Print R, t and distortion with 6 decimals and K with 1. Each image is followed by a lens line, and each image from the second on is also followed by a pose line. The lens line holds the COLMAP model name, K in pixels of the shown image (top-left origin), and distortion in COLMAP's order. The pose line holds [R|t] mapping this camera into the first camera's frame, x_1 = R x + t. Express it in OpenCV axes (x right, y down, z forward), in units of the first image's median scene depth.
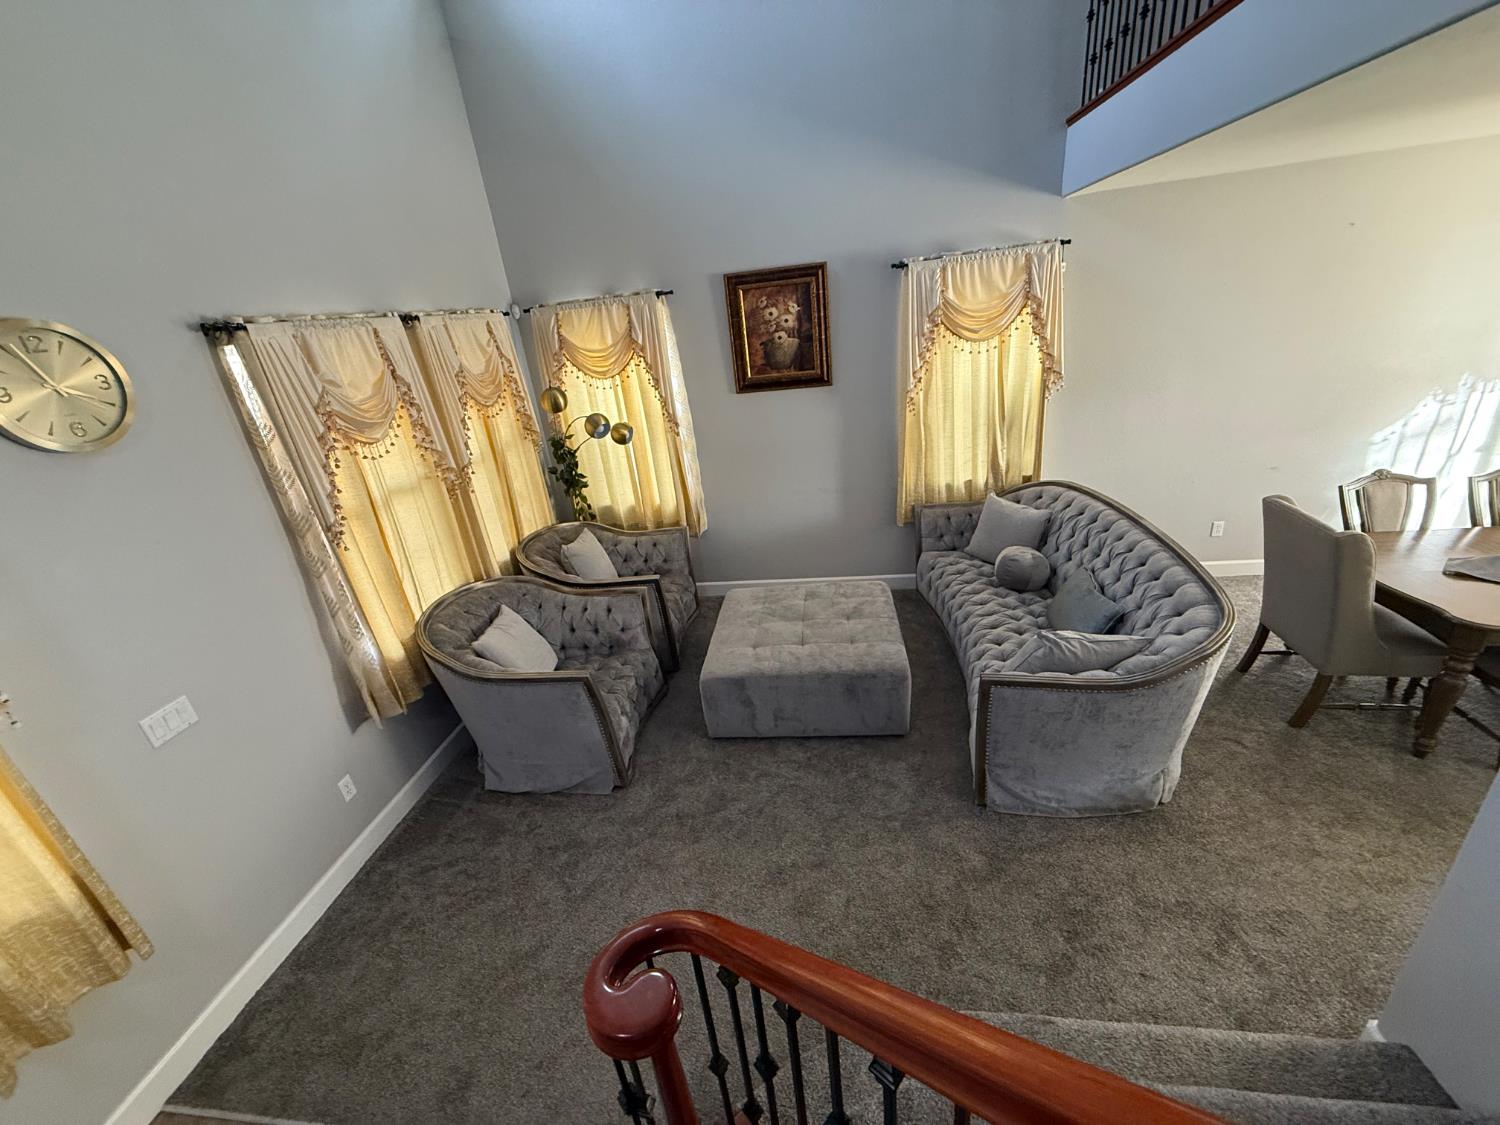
lens RADIAL K [[595.9, 0, 747.8], [0, 595.9, 563.6], [0, 0, 1]] dist [0.001148, 0.000116]
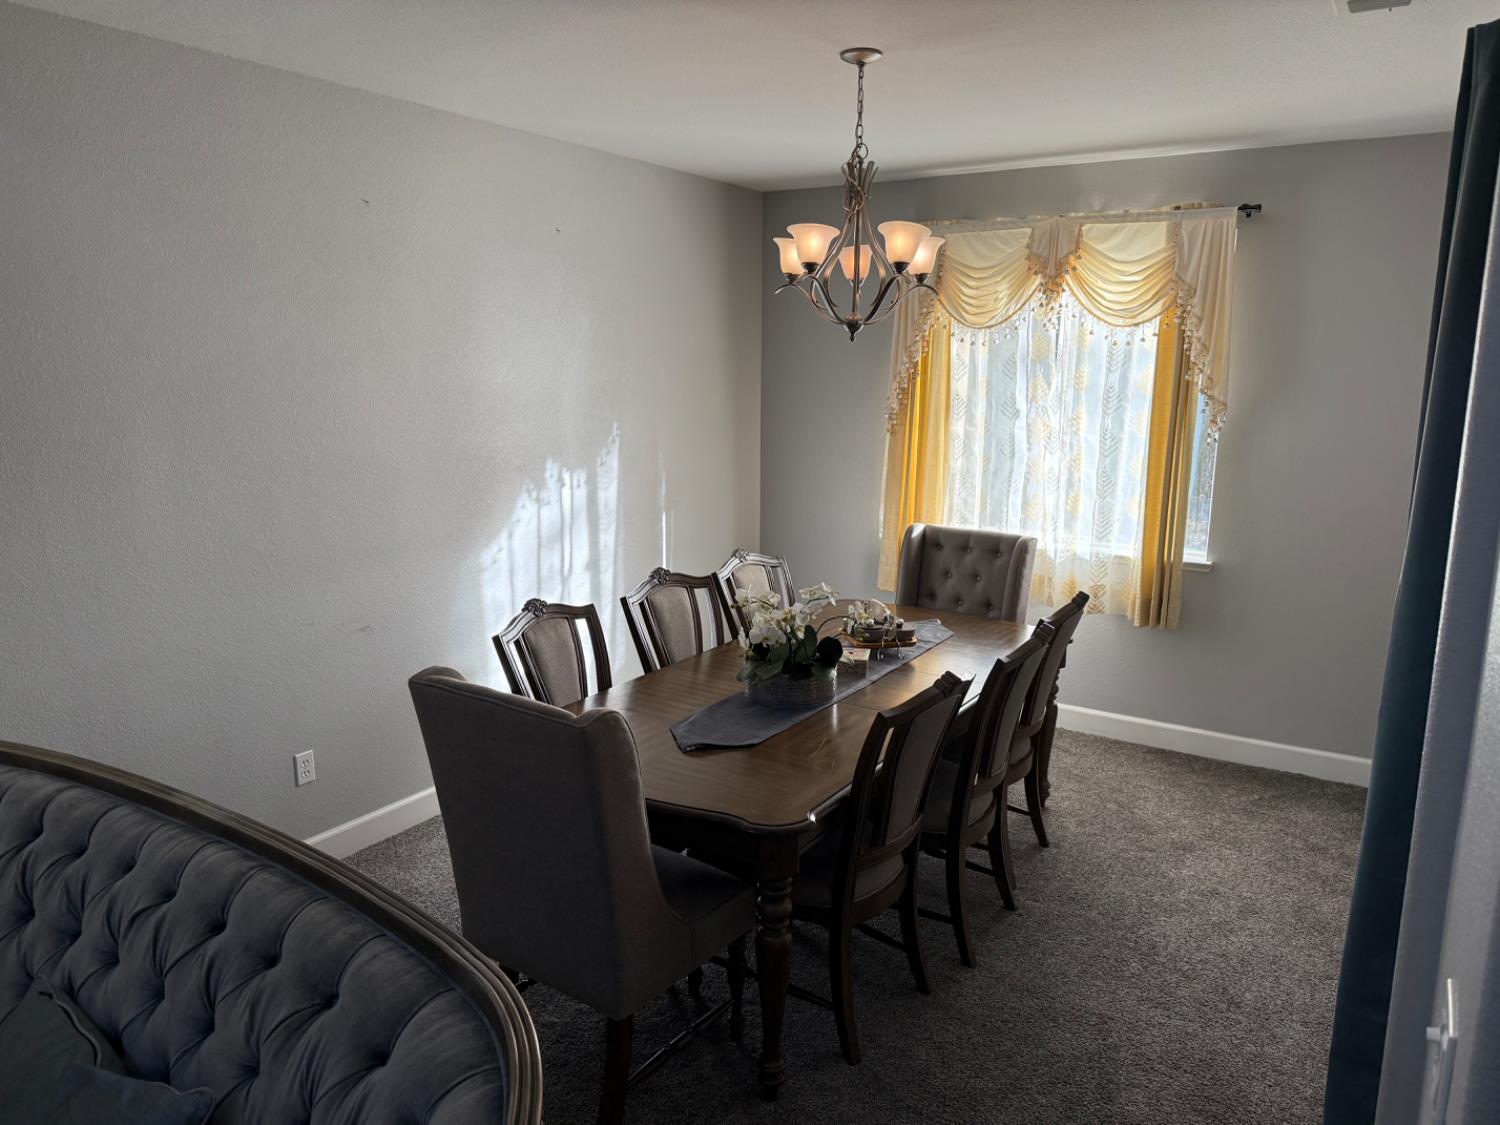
lens RADIAL K [[1052.5, 0, 745.8], [0, 1052.5, 558.9], [0, 0, 1]] dist [0.077439, -0.102309]
pose [[0.418865, -0.052731, 0.906516, 0.231415], [0.306115, 0.948075, -0.086295, -0.045974], [-0.854896, 0.313644, 0.413257, 0.393213]]
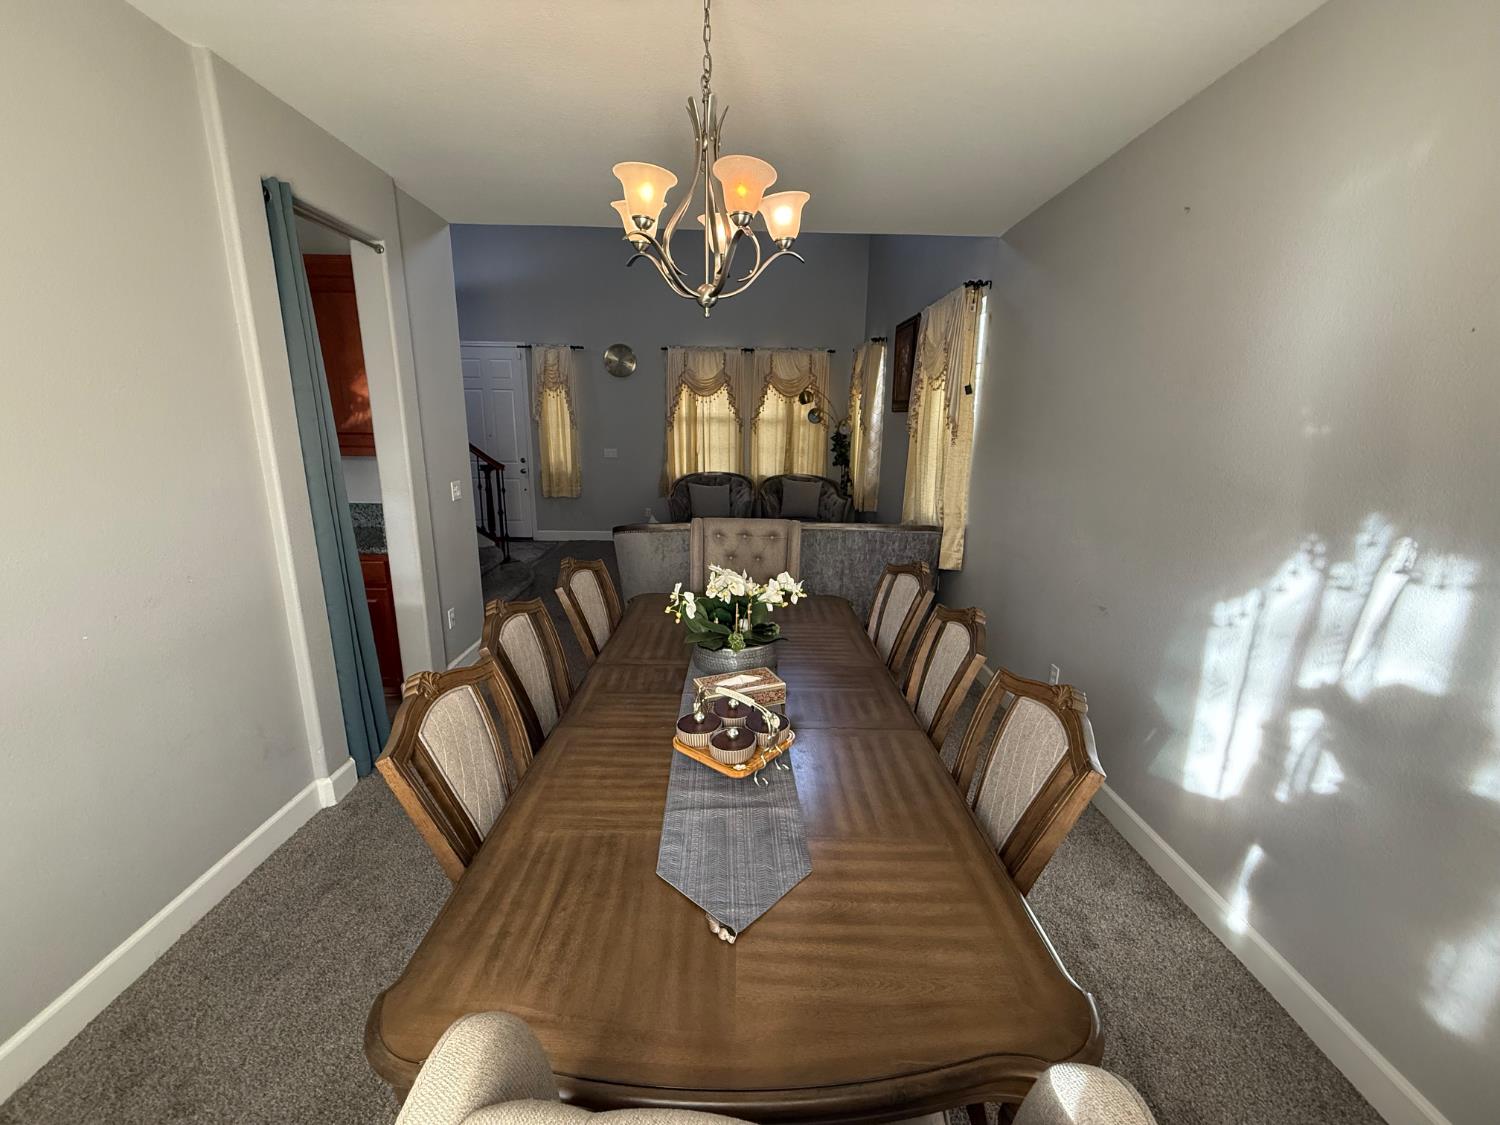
lens RADIAL K [[595.9, 0, 747.8], [0, 595.9, 563.6], [0, 0, 1]] dist [0.001148, 0.000116]
pose [[0.149953, 0.337216, -0.929408, 1.684553], [-0.419665, 0.872861, 0.248990, -0.245033], [0.895207, 0.352703, 0.272406, 0.616063]]
